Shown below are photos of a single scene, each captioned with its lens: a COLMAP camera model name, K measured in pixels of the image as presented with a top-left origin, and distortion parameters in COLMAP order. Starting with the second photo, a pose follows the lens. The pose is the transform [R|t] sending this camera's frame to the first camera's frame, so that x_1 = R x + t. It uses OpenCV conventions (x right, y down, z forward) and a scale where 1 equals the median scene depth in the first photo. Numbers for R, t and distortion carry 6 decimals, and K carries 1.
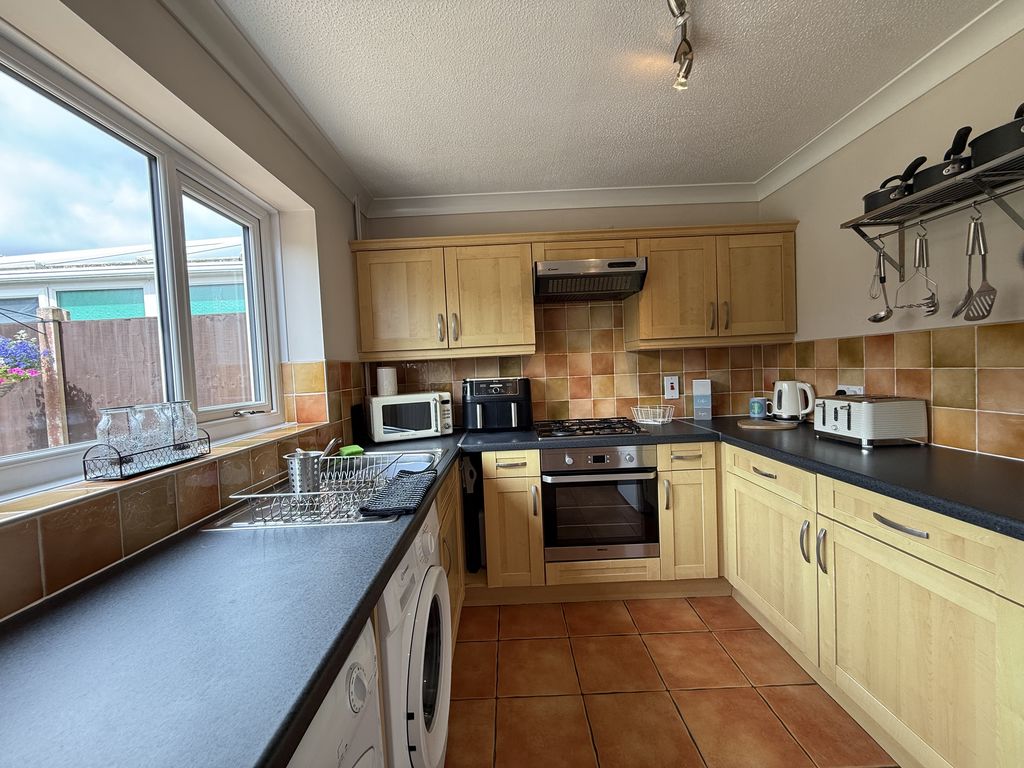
lens RADIAL K [[407.1, 0, 508.1], [0, 407.1, 382.8], [0, 0, 1]] dist [0.000626, 0.000333]
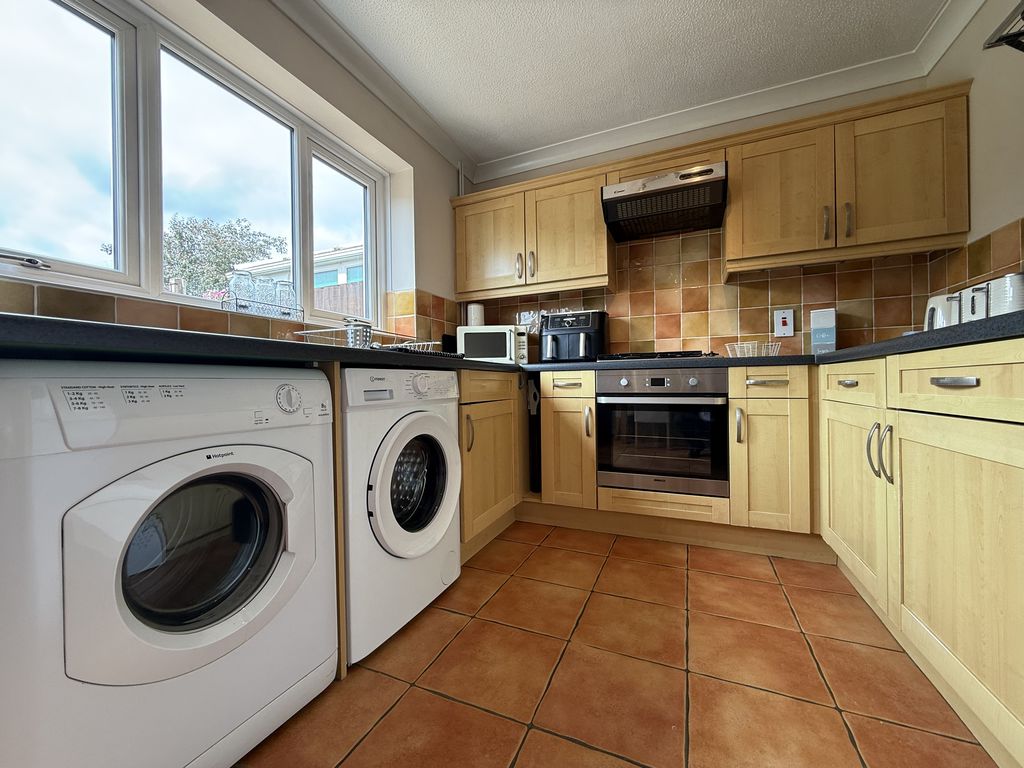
lens RADIAL K [[407.1, 0, 508.1], [0, 407.1, 382.8], [0, 0, 1]] dist [0.000626, 0.000333]
pose [[0.912009, 0.032184, -0.408905, 0.286563], [-0.042255, 0.998985, -0.015617, 0.214267], [0.407987, 0.031521, 0.912444, 0.003471]]
